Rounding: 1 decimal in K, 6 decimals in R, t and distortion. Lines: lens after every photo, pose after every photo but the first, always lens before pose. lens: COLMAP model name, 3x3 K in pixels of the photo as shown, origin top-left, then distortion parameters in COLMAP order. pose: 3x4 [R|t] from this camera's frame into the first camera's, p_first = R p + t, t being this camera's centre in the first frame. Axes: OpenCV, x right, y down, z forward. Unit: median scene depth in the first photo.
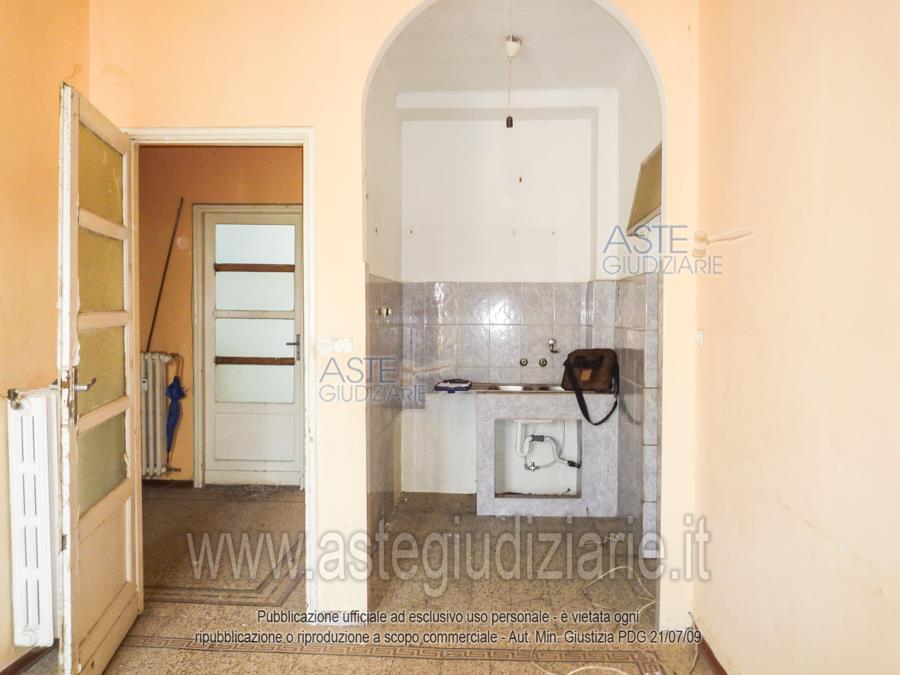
lens RADIAL K [[660.1, 0, 451.2], [0, 660.1, 337.4], [0, 0, 1]] dist [0.008908, 0.001463]
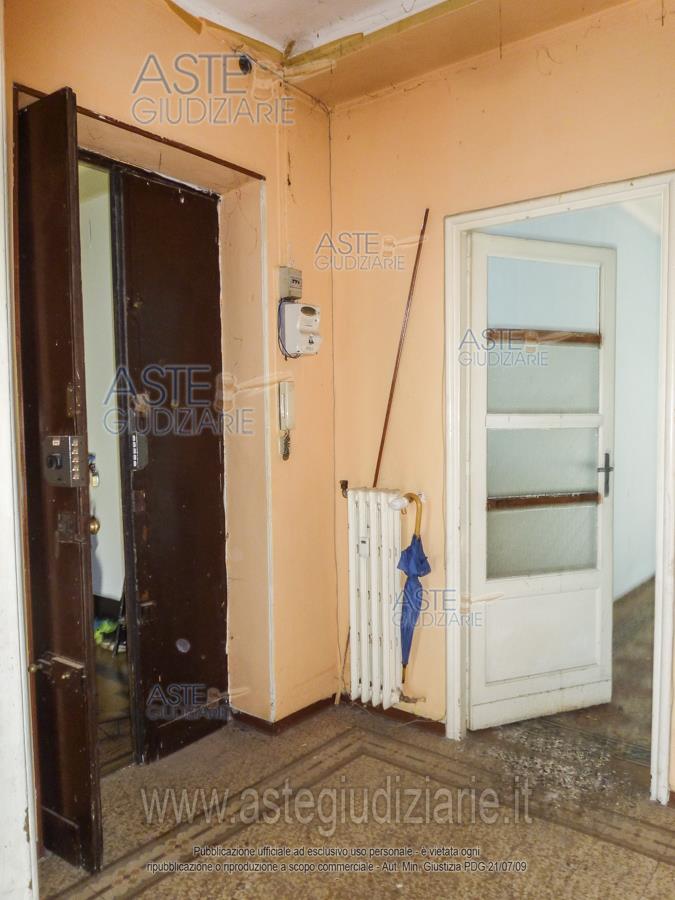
lens RADIAL K [[660.1, 0, 336.9], [0, 660.1, 447.8], [0, 0, 1]] dist [0.008908, 0.001463]
pose [[0.862089, 0.000989, -0.506756, -0.190820], [-0.001530, 0.999999, -0.000651, -0.012172], [0.506754, 0.001337, 0.862090, 0.484965]]
